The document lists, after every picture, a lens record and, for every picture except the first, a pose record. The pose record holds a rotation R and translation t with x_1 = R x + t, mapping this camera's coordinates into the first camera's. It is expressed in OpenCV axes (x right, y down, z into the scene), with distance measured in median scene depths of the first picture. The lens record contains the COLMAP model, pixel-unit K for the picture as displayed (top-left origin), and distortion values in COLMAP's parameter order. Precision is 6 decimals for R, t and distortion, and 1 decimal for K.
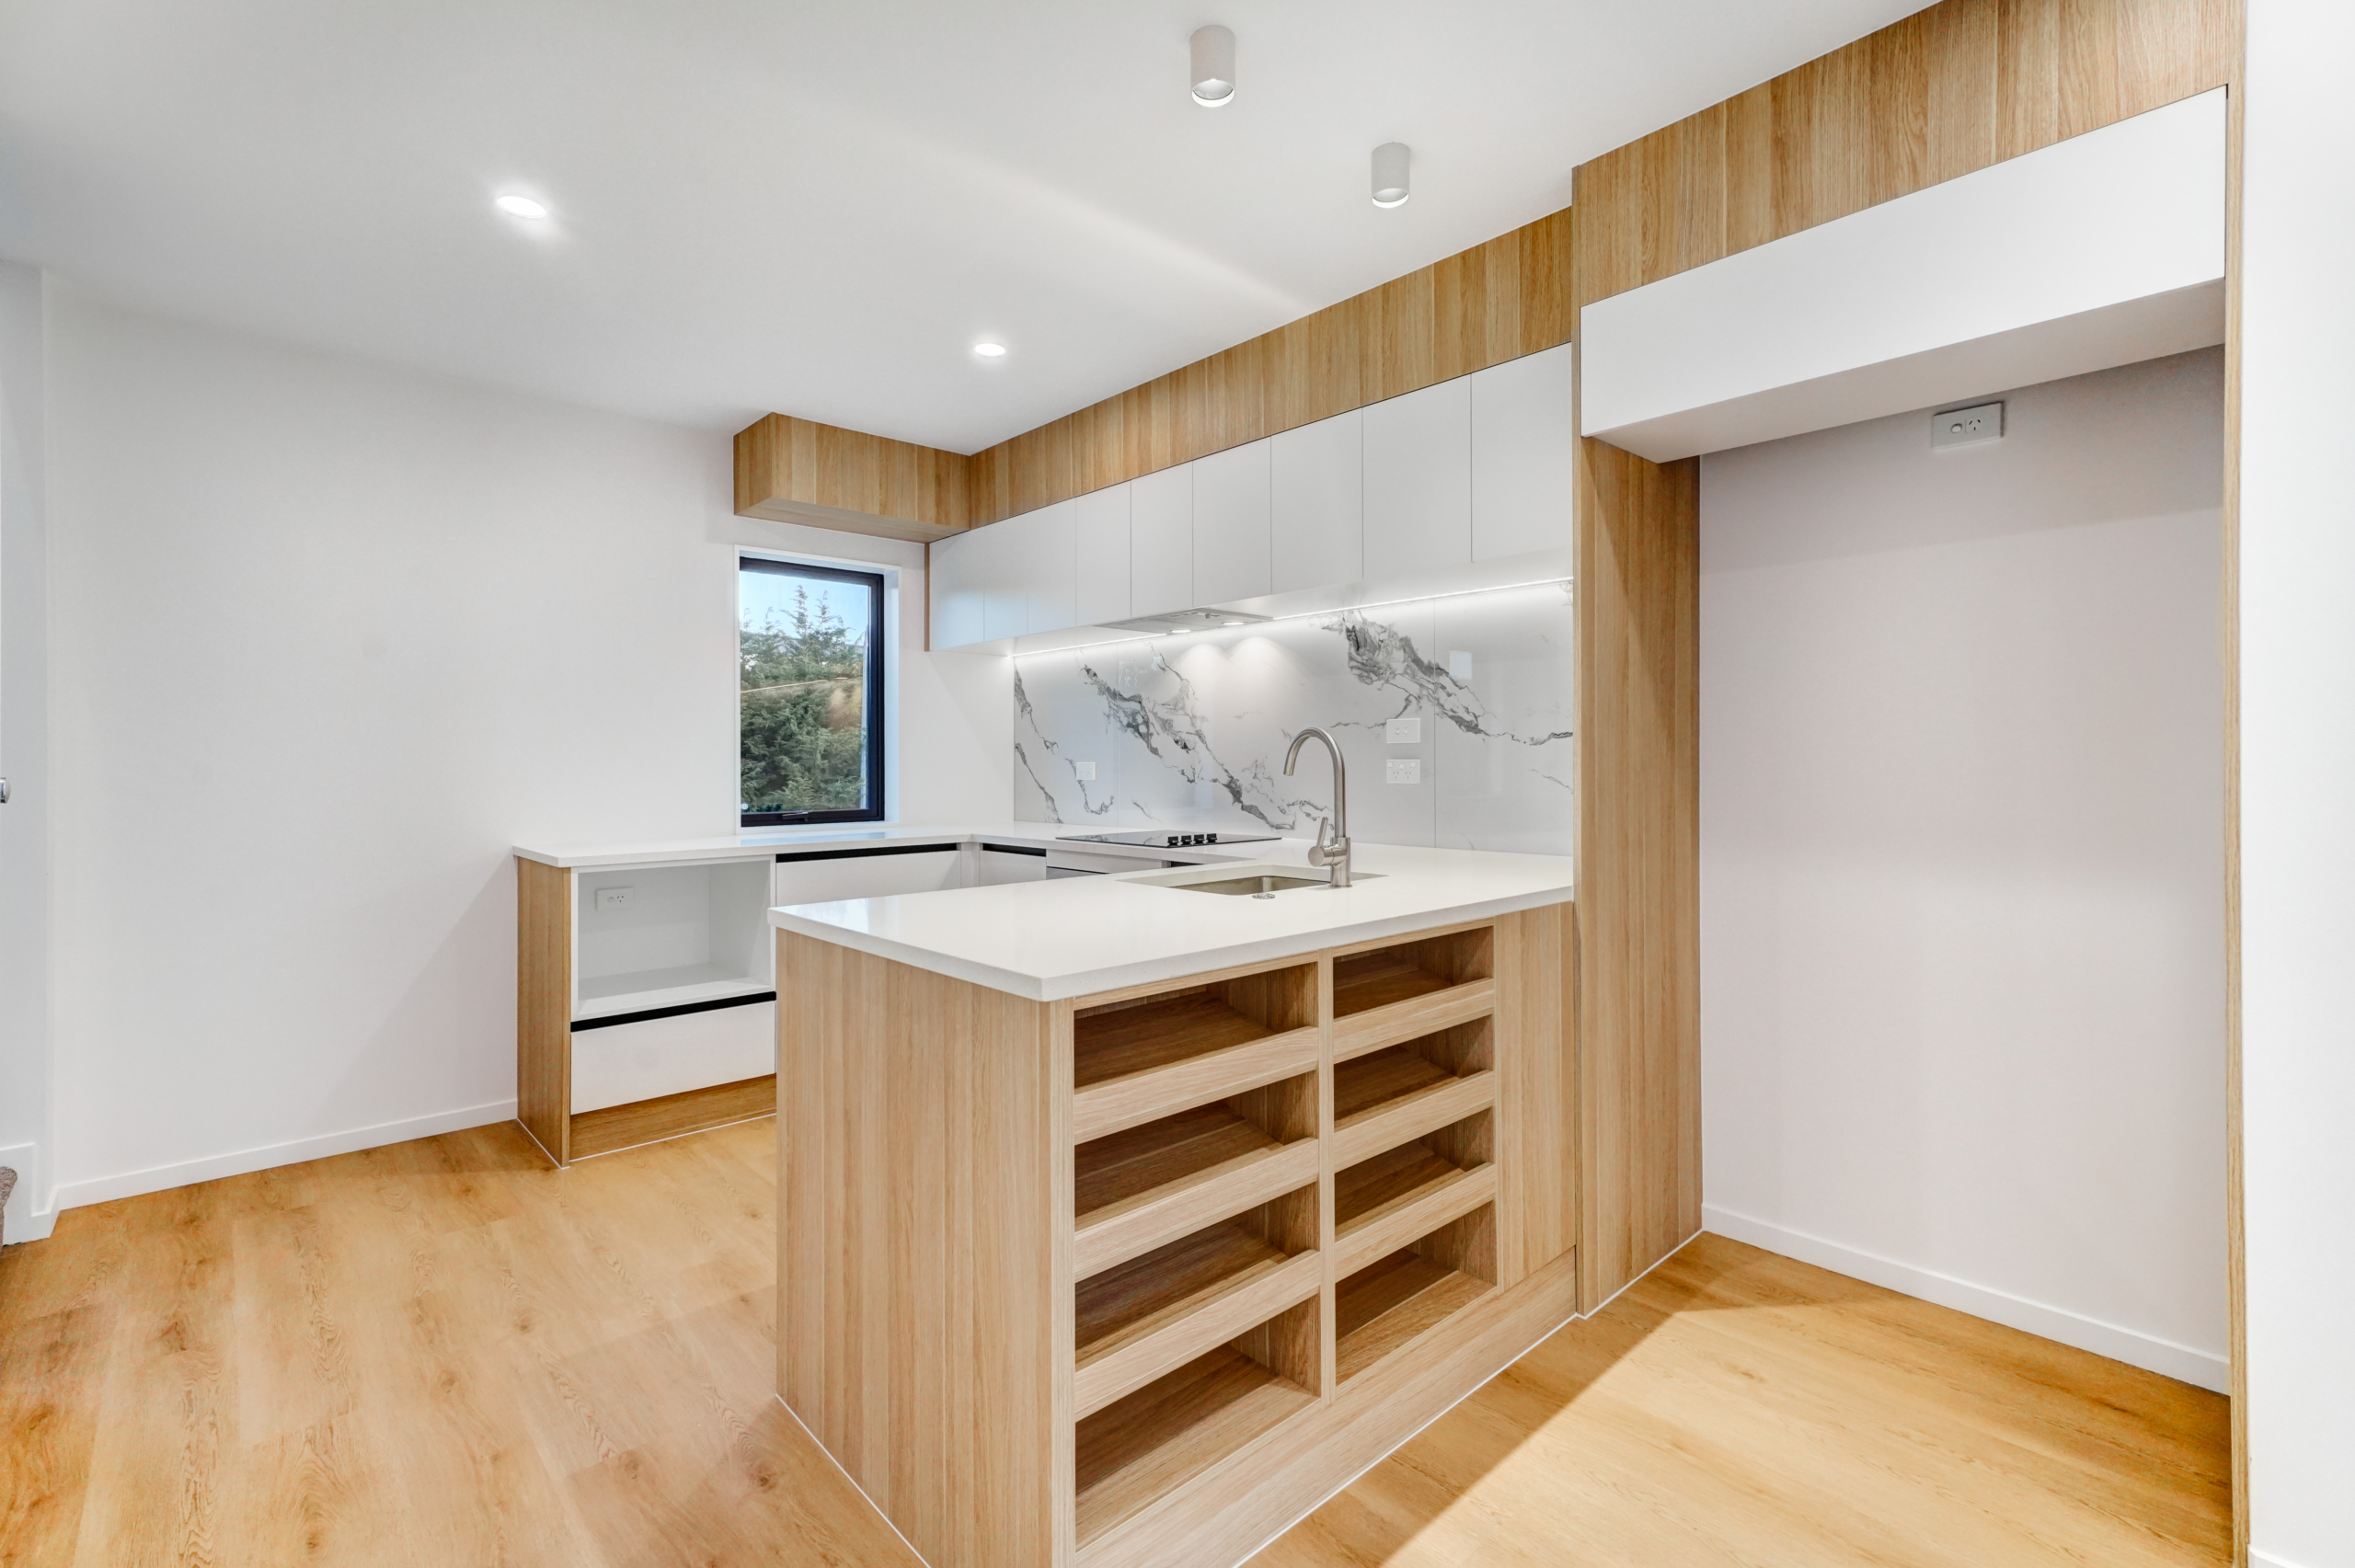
lens RADIAL K [[1049.7, 0, 1178.8], [0, 1049.7, 746.2], [0, 0, 1]] dist [-0.000844, 0.000002]
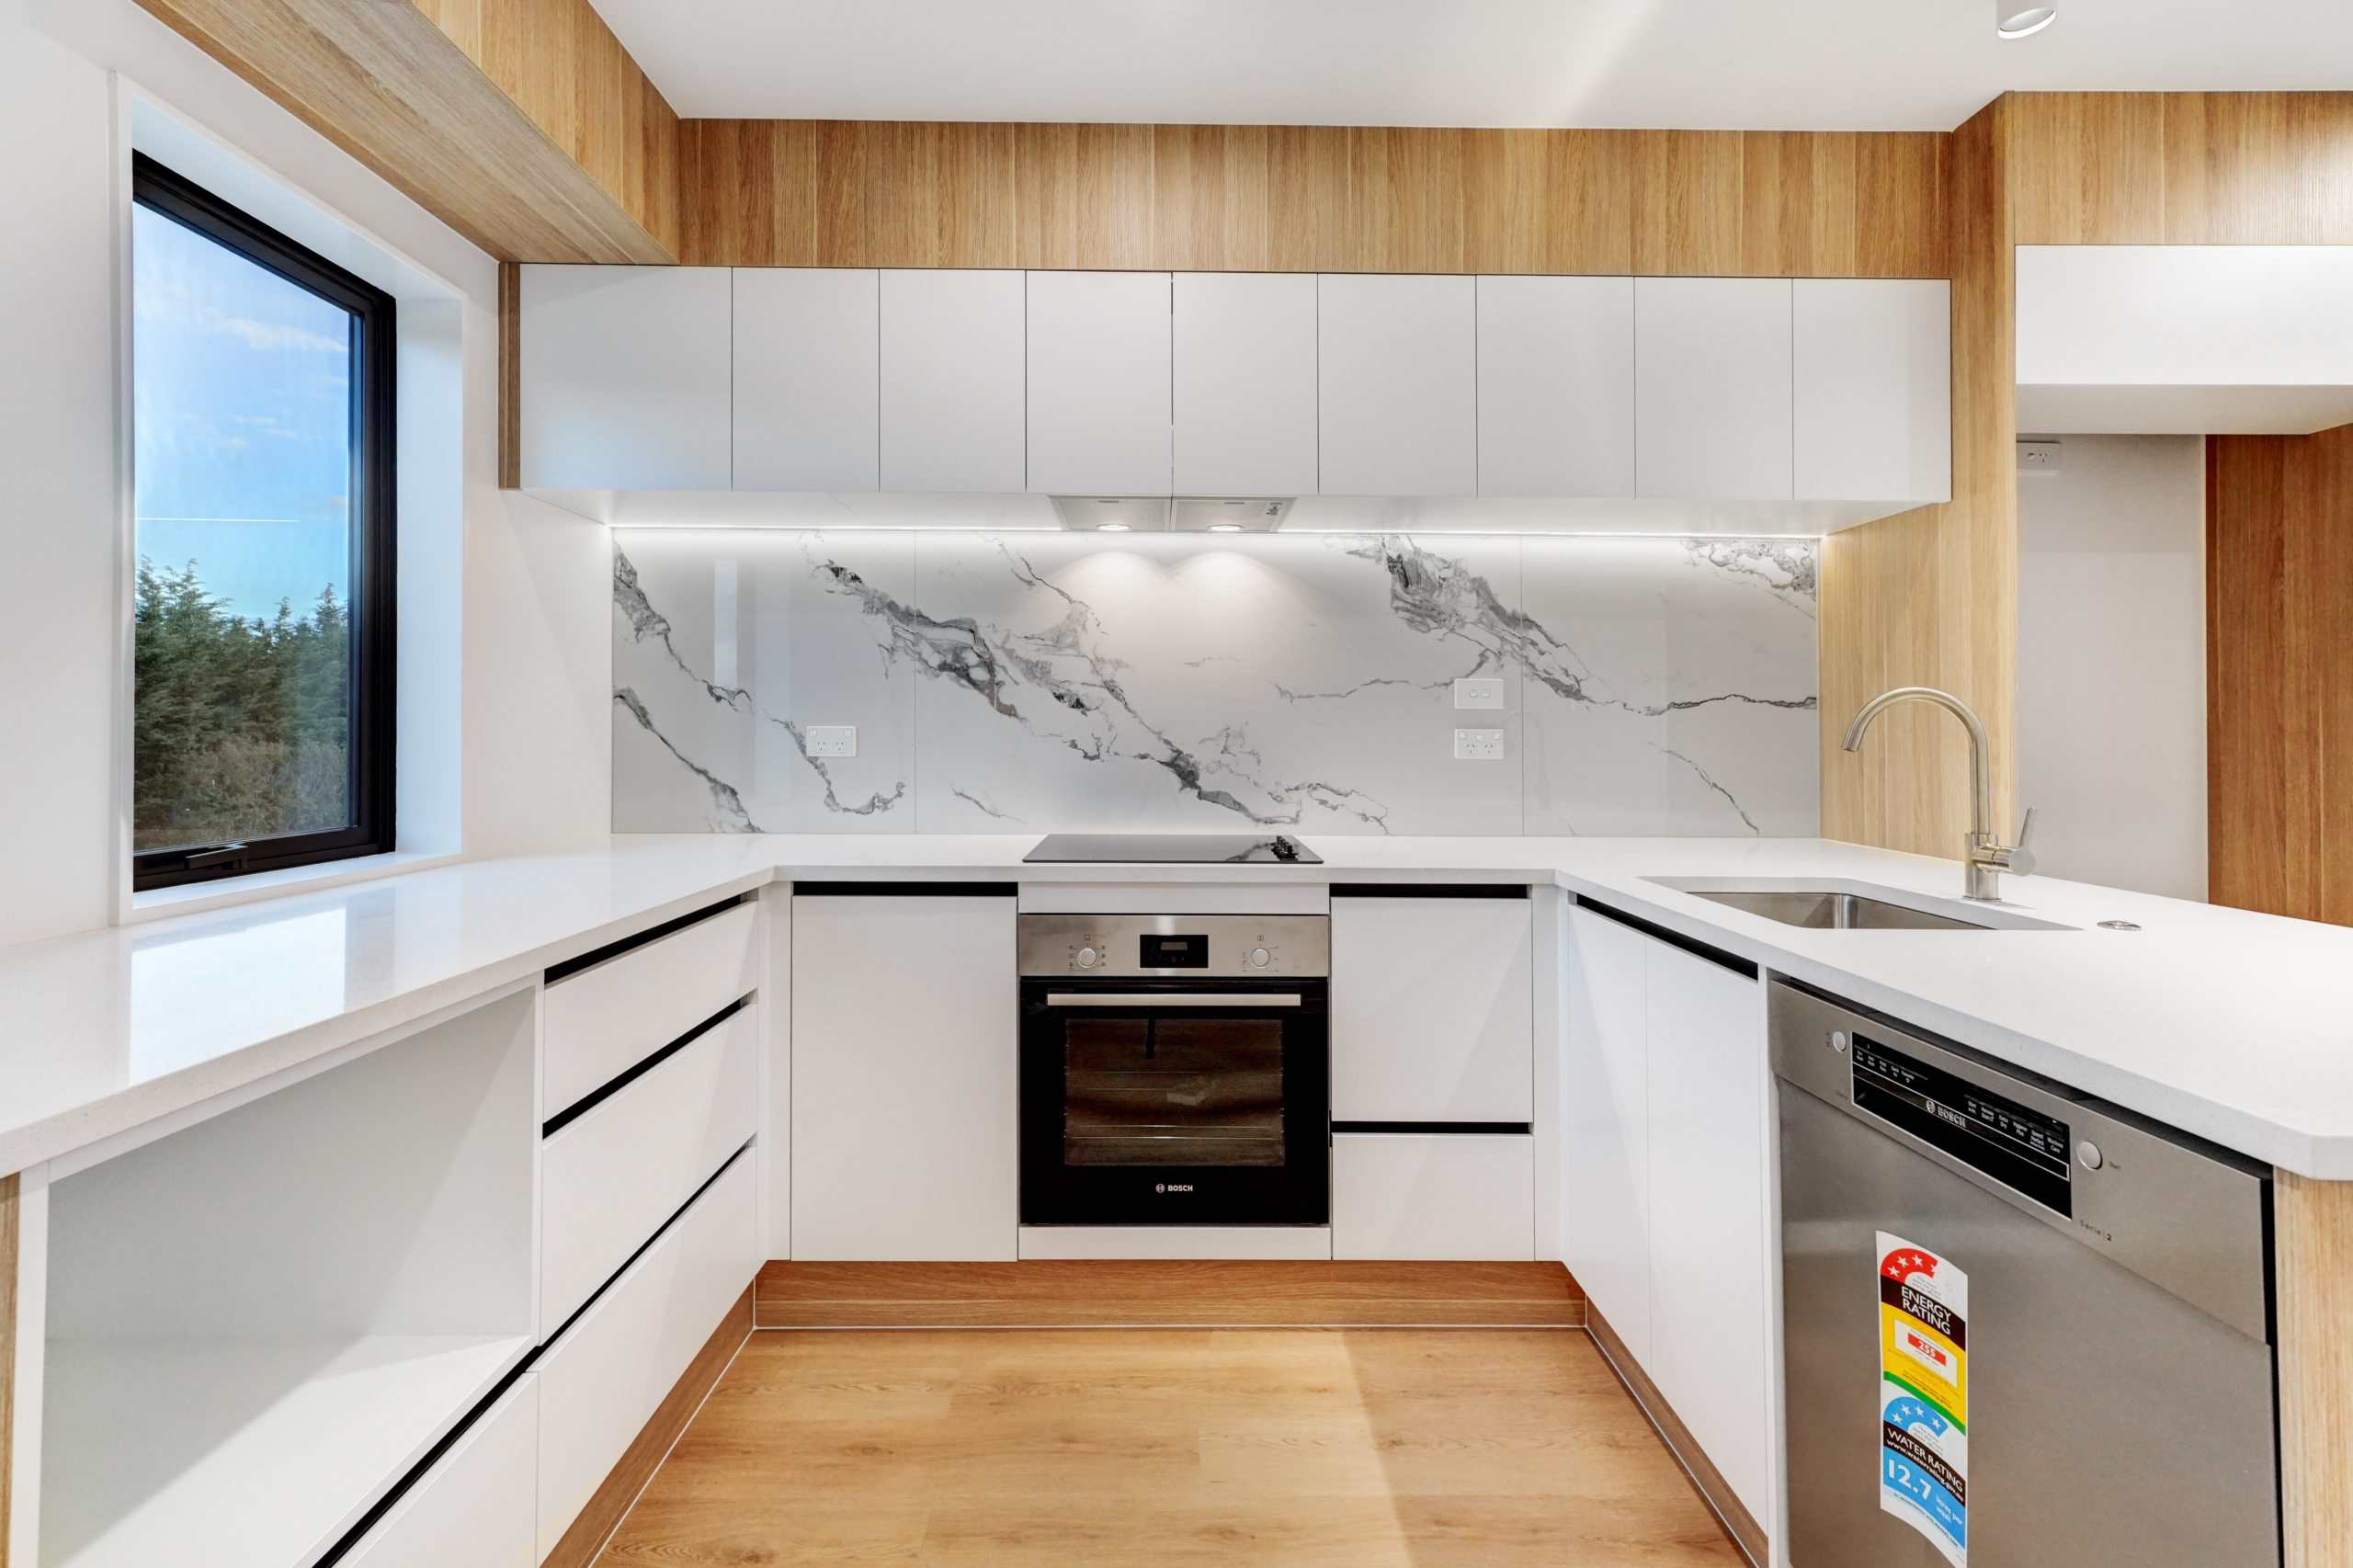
lens RADIAL K [[1080.2, 0, 1172.2], [0, 1080.2, 720.7], [0, 0, 1]] dist [-0.000708, 0.005307]
pose [[0.667894, 0.015167, 0.744102, -0.515115], [-0.021525, 0.999768, -0.001058, 0.011049], [-0.743945, -0.015310, 0.668065, 0.571591]]
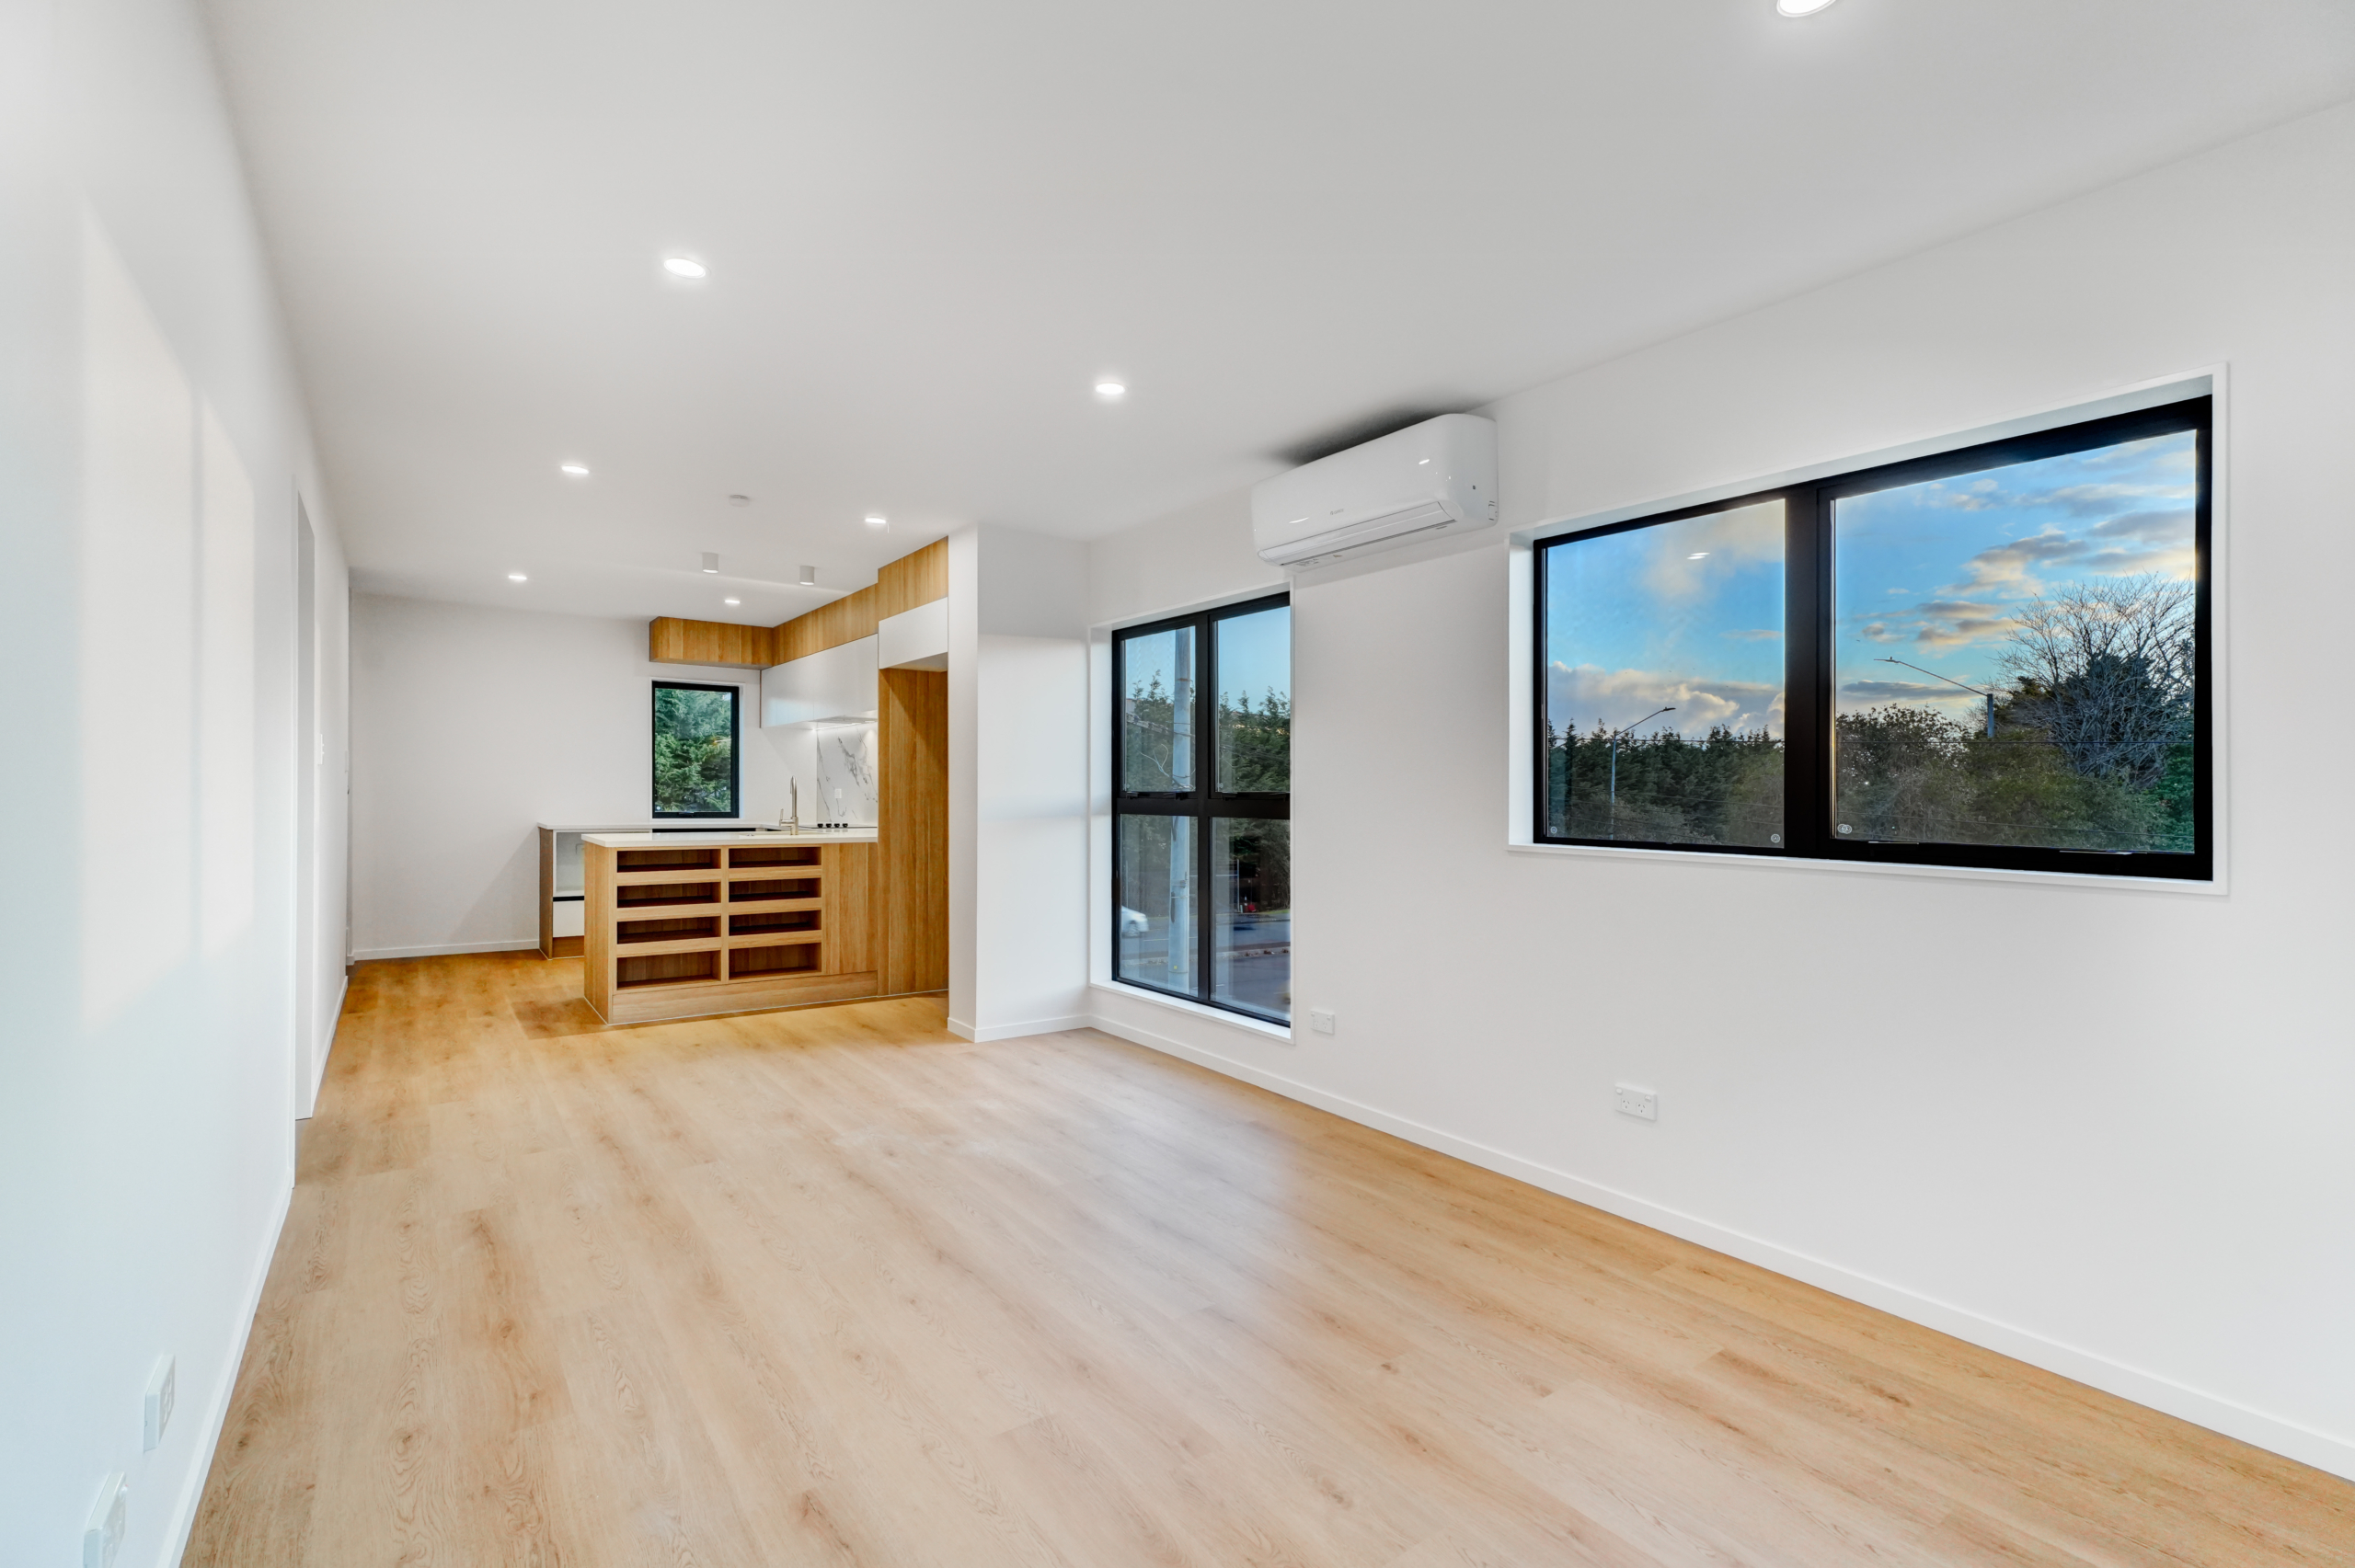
lens RADIAL K [[1047.2, 0, 1177.5], [0, 1047.2, 784.0], [0, 0, 1]] dist [0.000381, 0.000209]
pose [[0.993948, 0.015659, -0.108733, 0.905959], [-0.014737, 0.999848, 0.009277, -0.023540], [0.108862, -0.007619, 0.994028, -0.997395]]
